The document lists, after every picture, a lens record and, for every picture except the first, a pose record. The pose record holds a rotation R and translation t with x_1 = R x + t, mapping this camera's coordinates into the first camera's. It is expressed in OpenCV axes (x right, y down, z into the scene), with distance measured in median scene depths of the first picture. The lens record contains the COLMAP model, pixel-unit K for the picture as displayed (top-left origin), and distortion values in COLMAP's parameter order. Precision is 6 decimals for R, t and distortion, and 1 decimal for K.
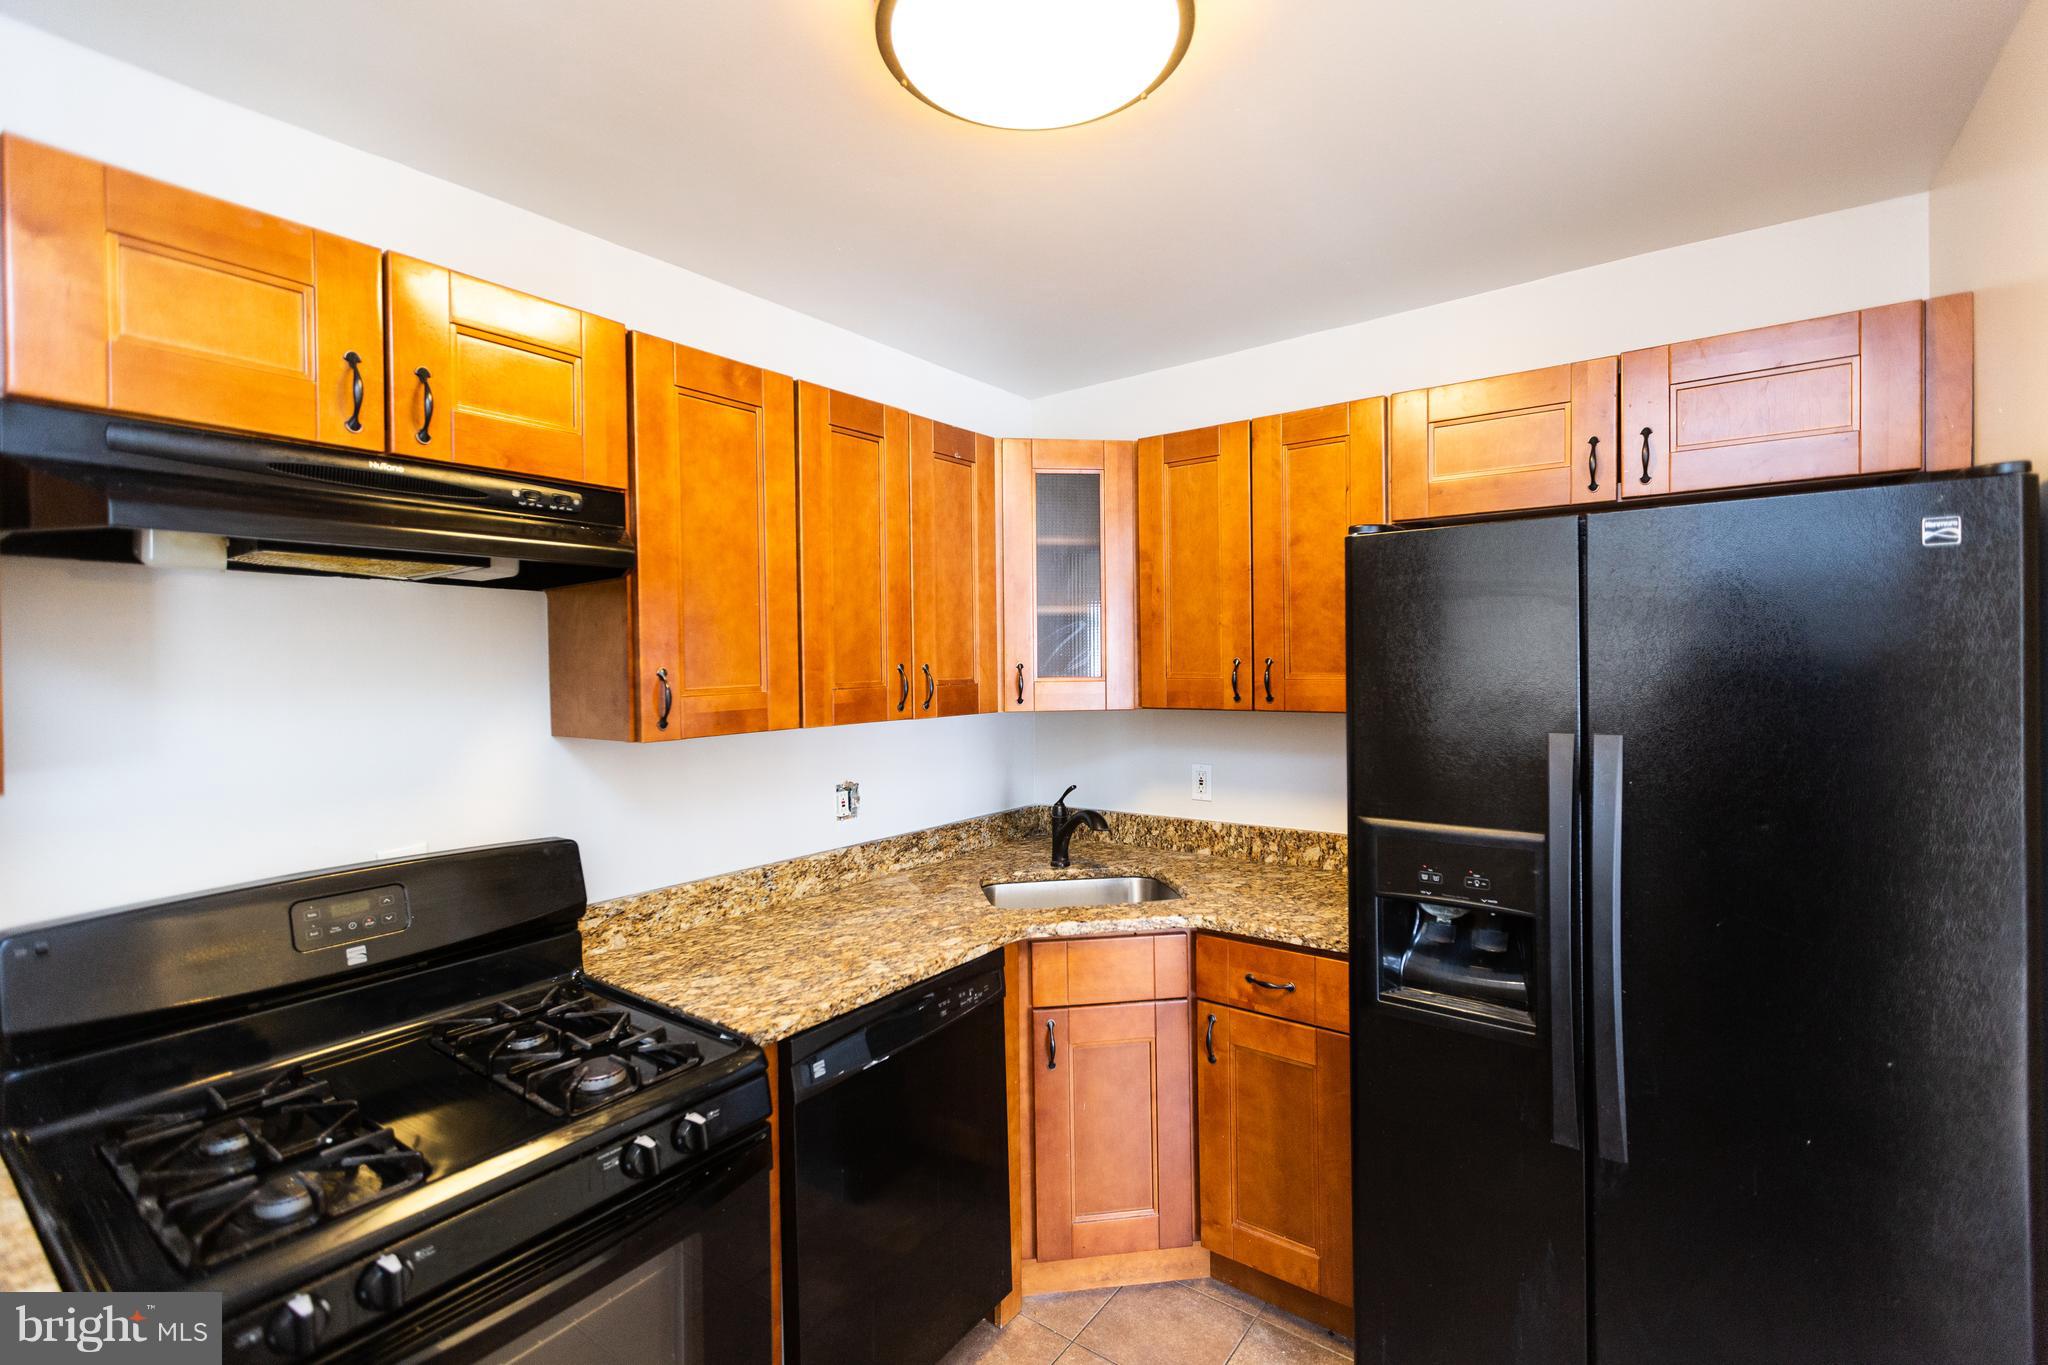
lens RADIAL K [[916.4, 0, 1015.1], [0, 916.4, 664.6], [0, 0, 1]] dist [0.004998, -0.000816]
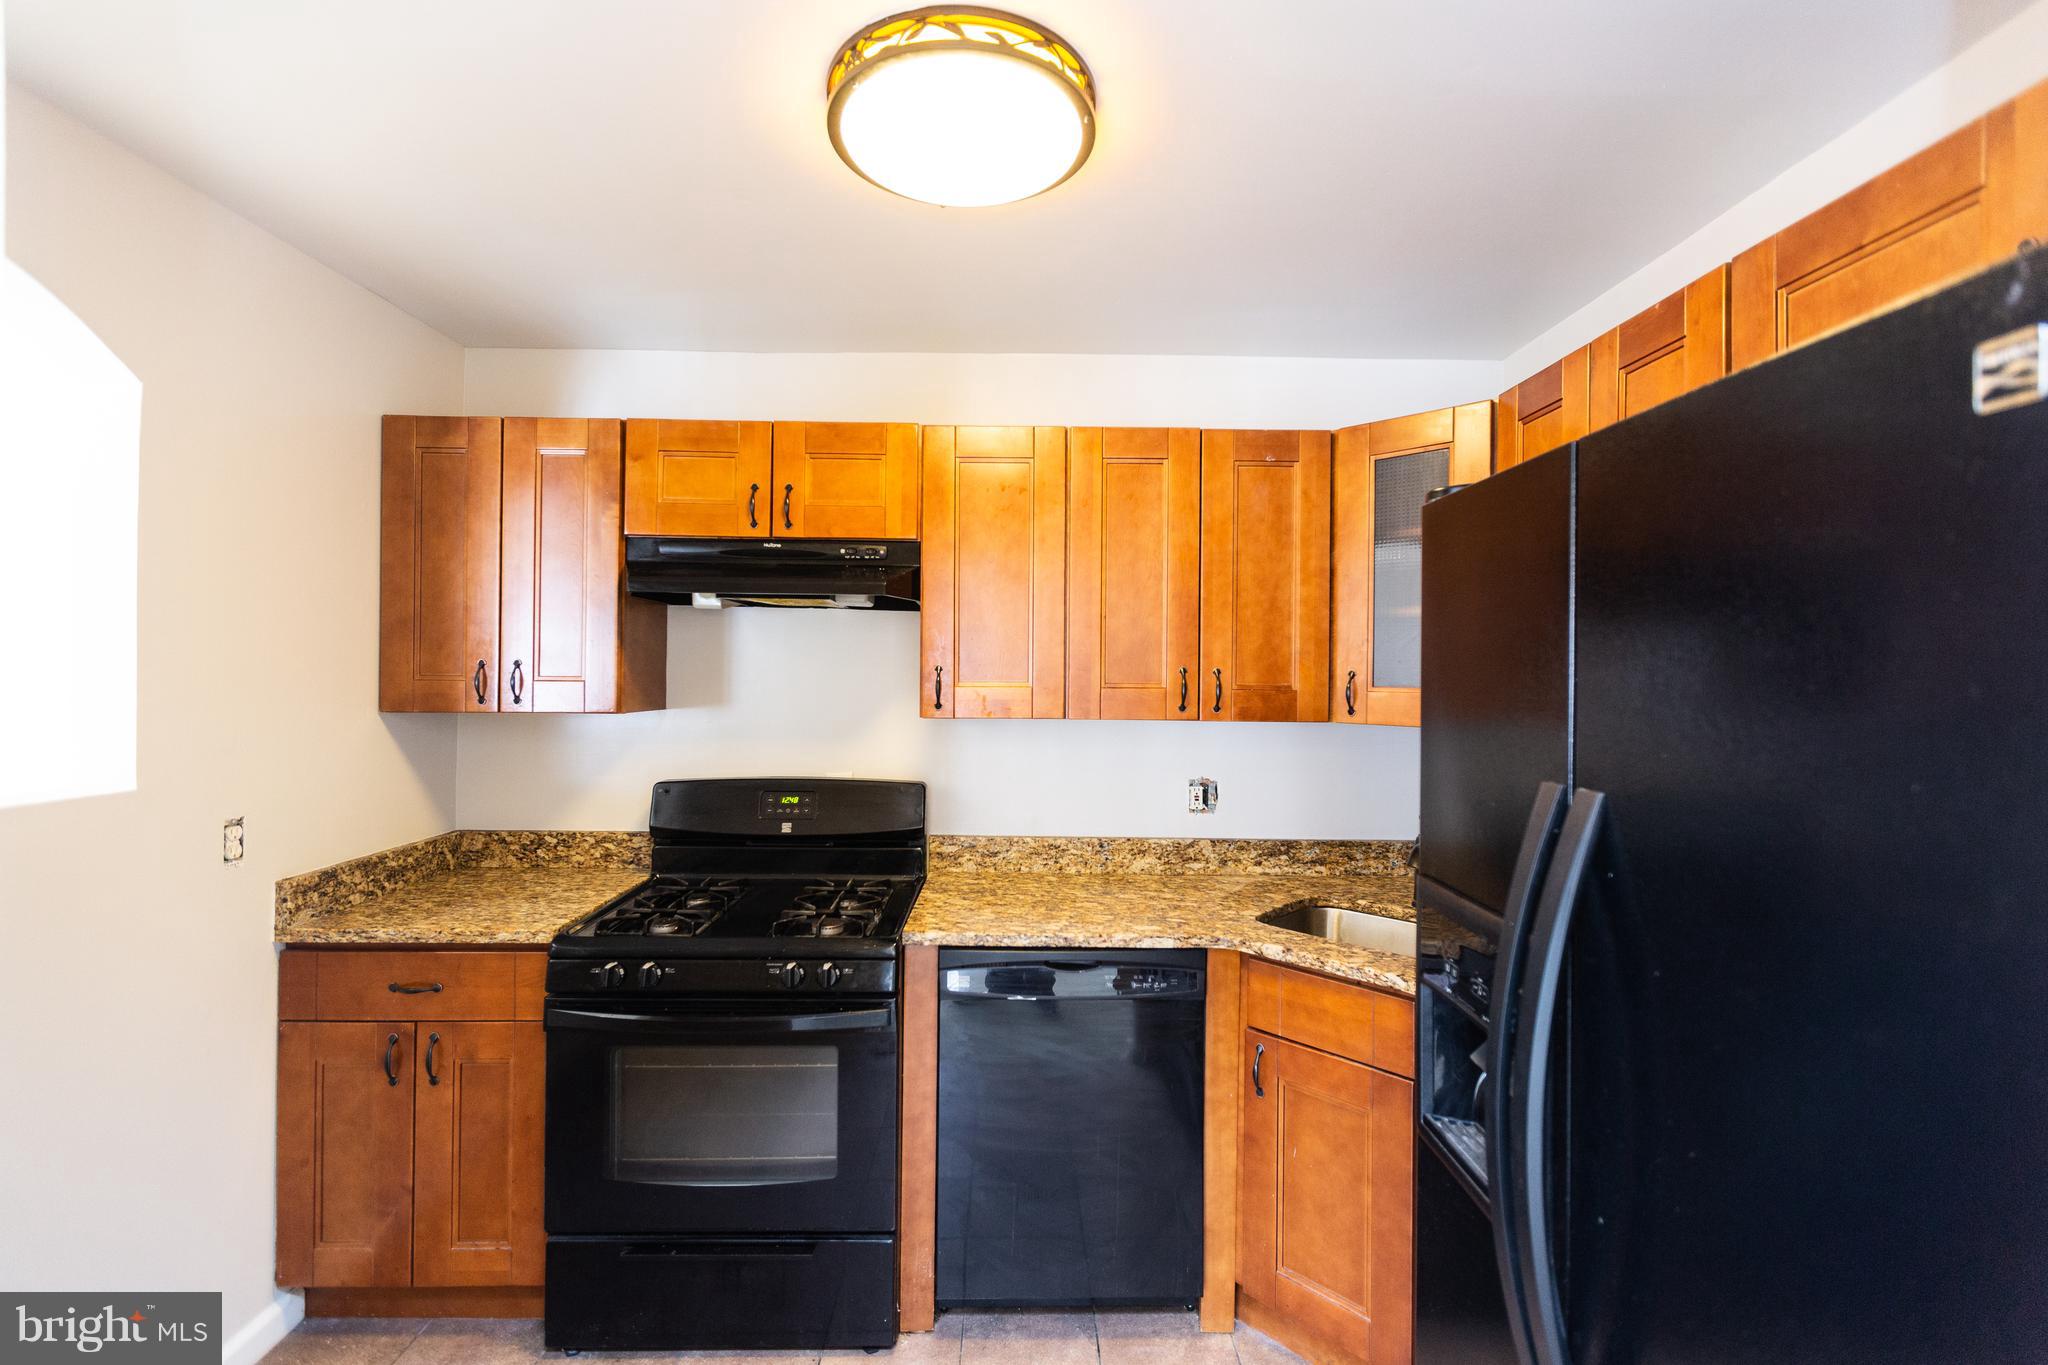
lens RADIAL K [[916.4, 0, 1034.5], [0, 916.4, 662.2], [0, 0, 1]] dist [0.004998, -0.000816]
pose [[0.599308, 0.010259, -0.800453, 0.641086], [-0.021703, 0.999759, -0.003436, 0.000583], [0.800225, 0.019432, 0.599385, 0.230475]]
